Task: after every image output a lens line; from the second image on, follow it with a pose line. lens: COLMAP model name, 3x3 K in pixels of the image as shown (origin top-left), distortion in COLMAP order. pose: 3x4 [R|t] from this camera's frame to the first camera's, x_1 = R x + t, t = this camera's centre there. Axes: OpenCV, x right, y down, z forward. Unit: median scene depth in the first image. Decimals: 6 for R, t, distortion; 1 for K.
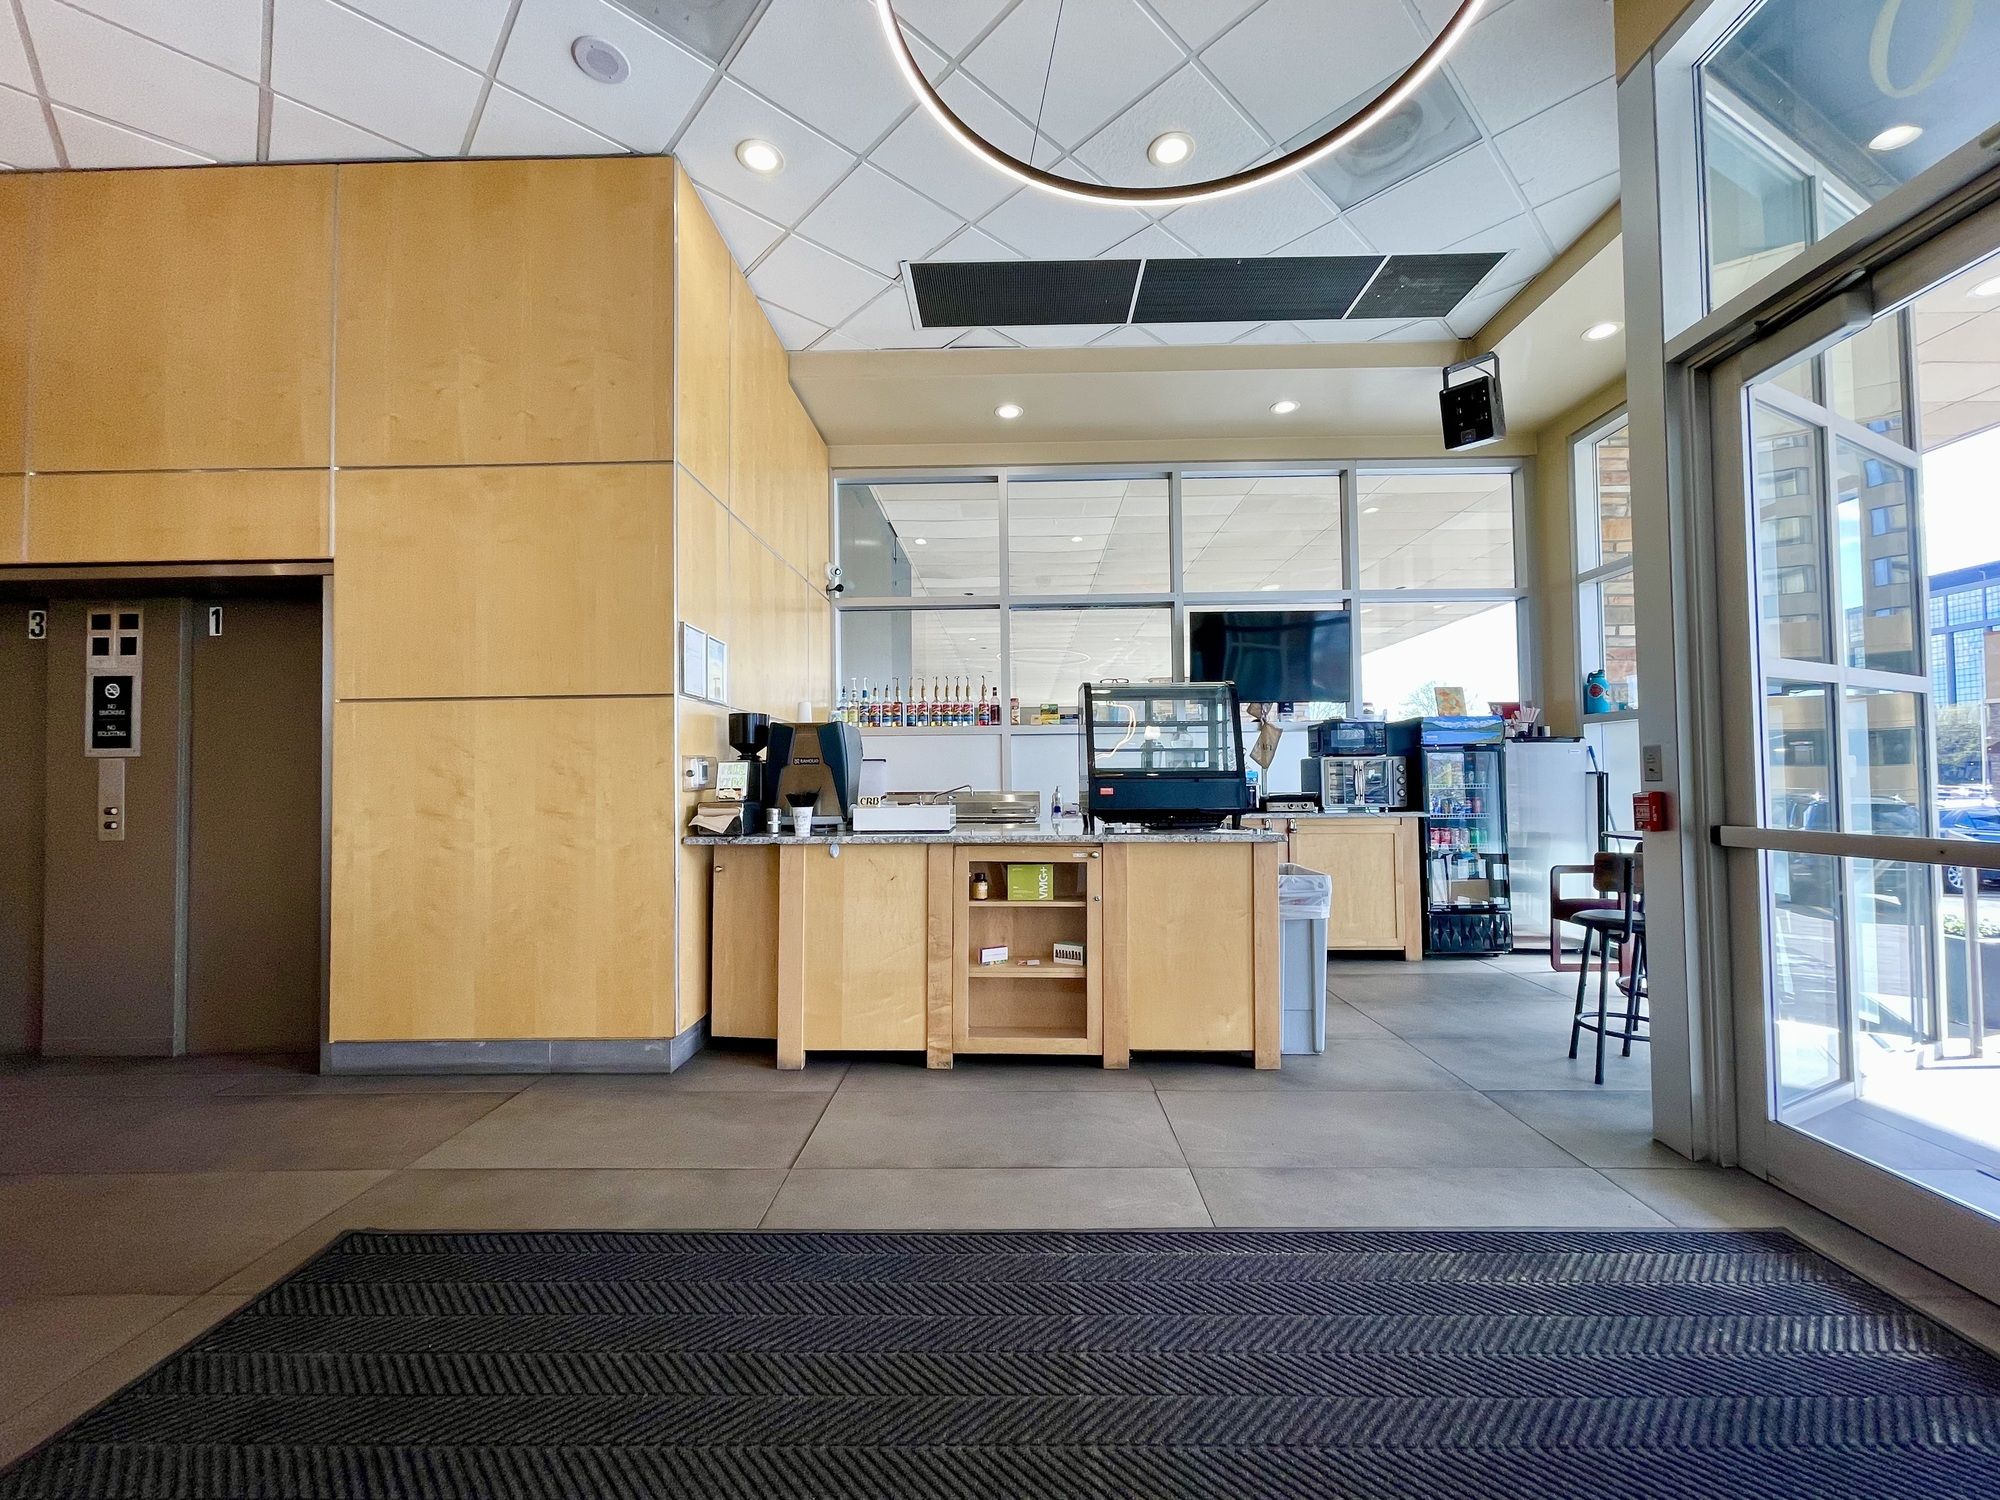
lens RADIAL K [[806.1, 0, 998.4], [0, 806.1, 753.9], [0, 0, 1]] dist [-0.000043, -0.000225]
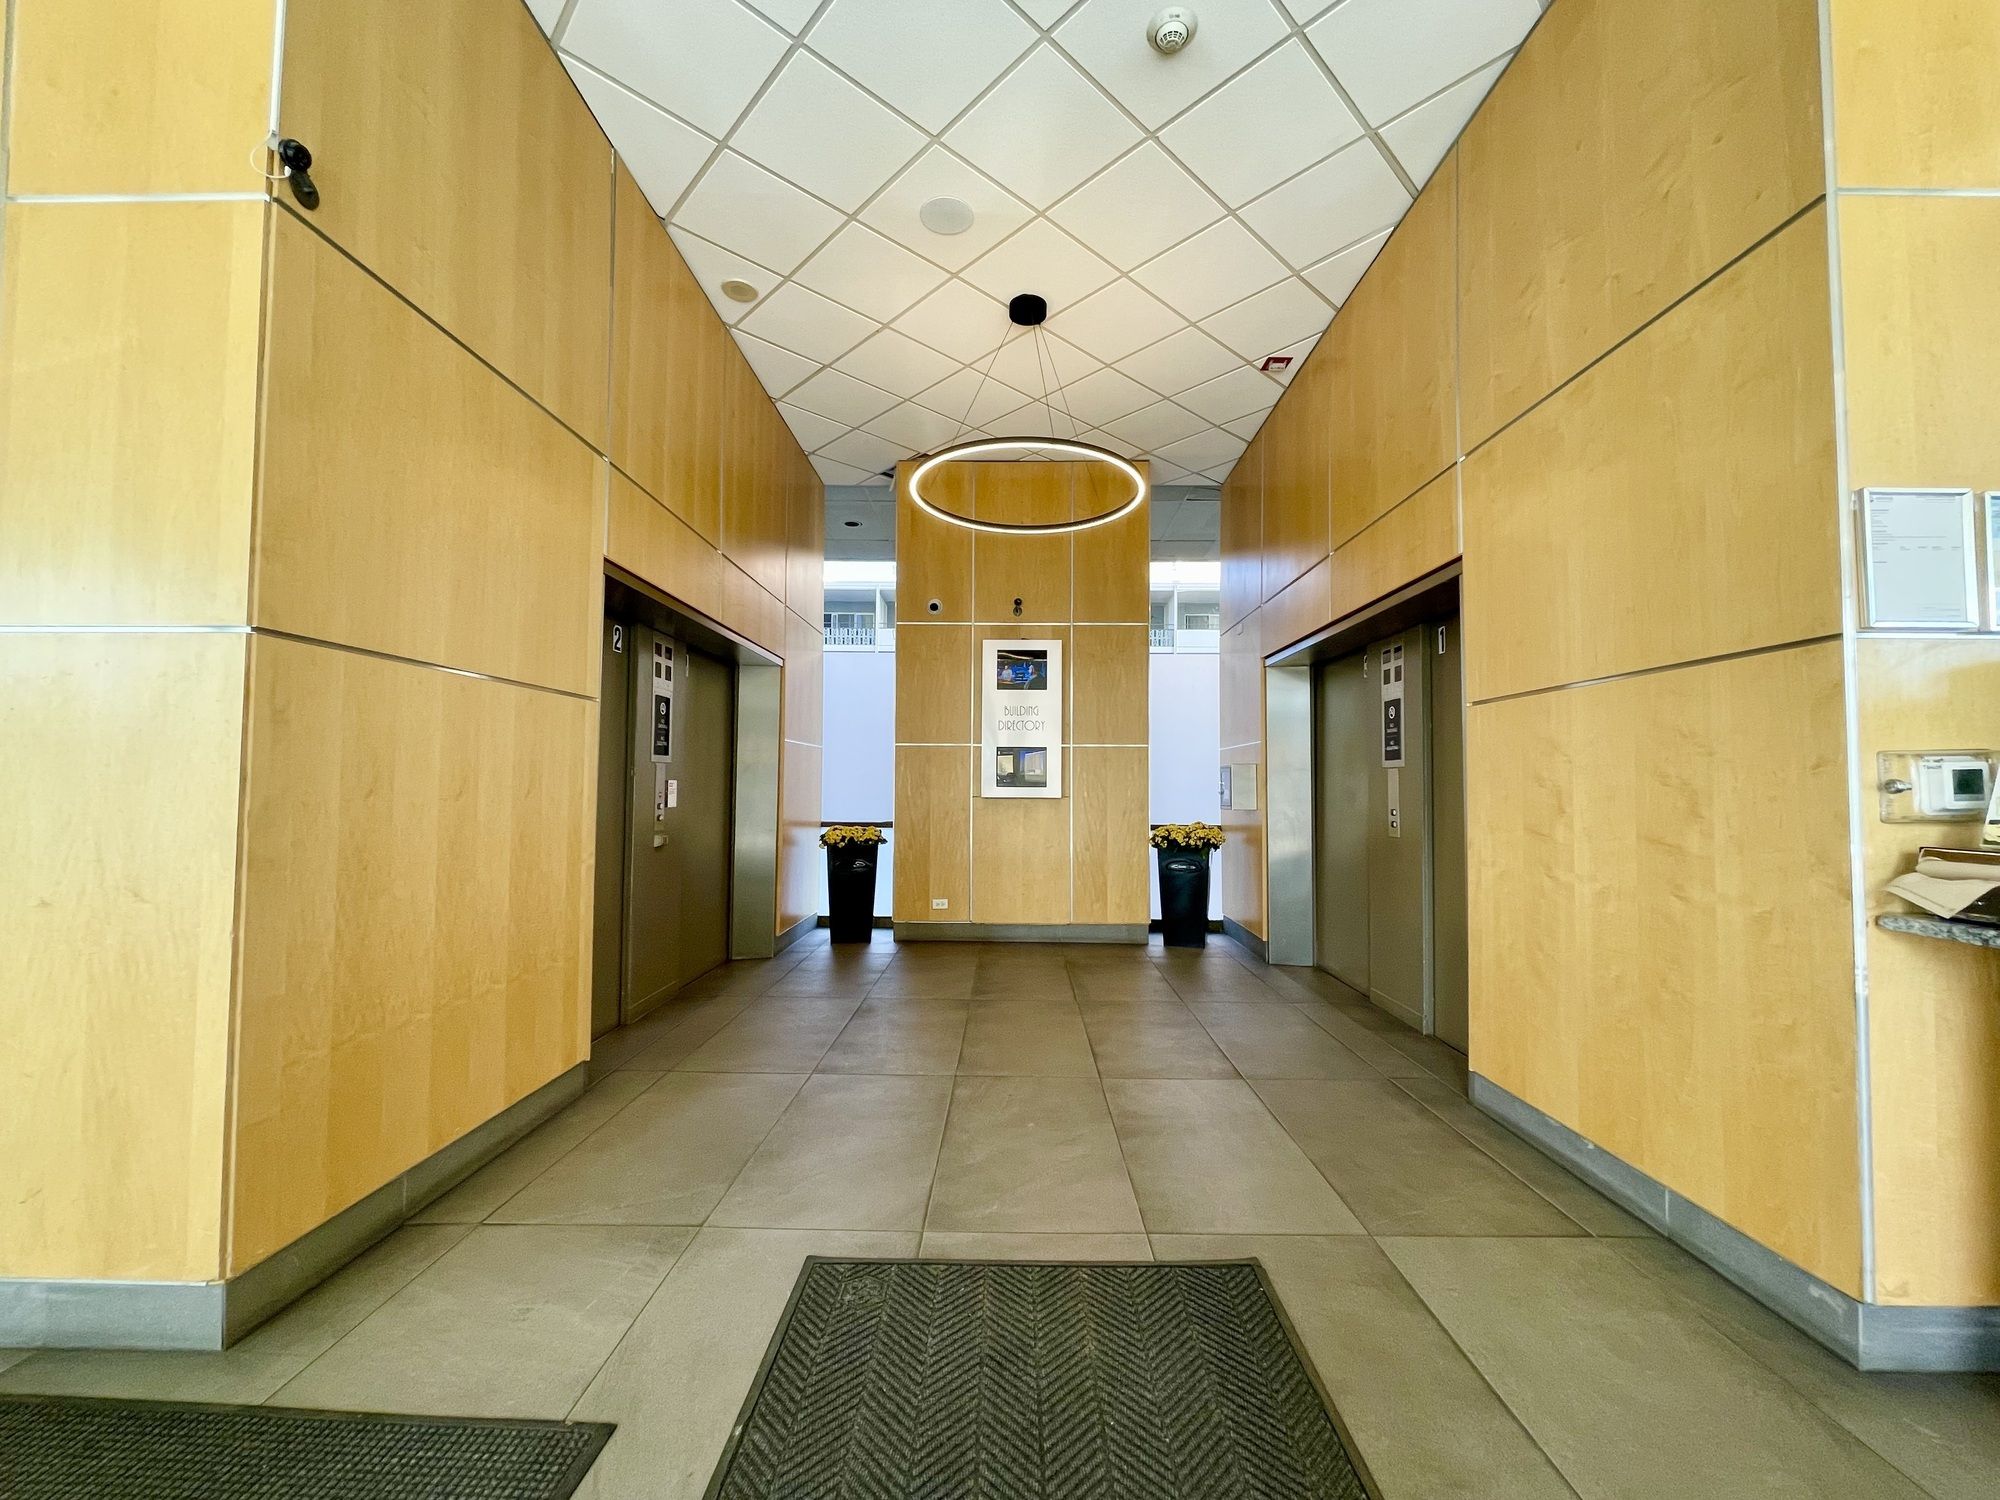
lens RADIAL K [[806.1, 0, 1000.0], [0, 806.1, 757.0], [0, 0, 1]] dist [-0.000043, -0.000225]
pose [[0.006170, -0.025843, -0.999647, 0.112232], [0.028616, 0.999261, -0.025657, 0.002909], [0.999571, -0.028447, 0.006905, 0.454668]]
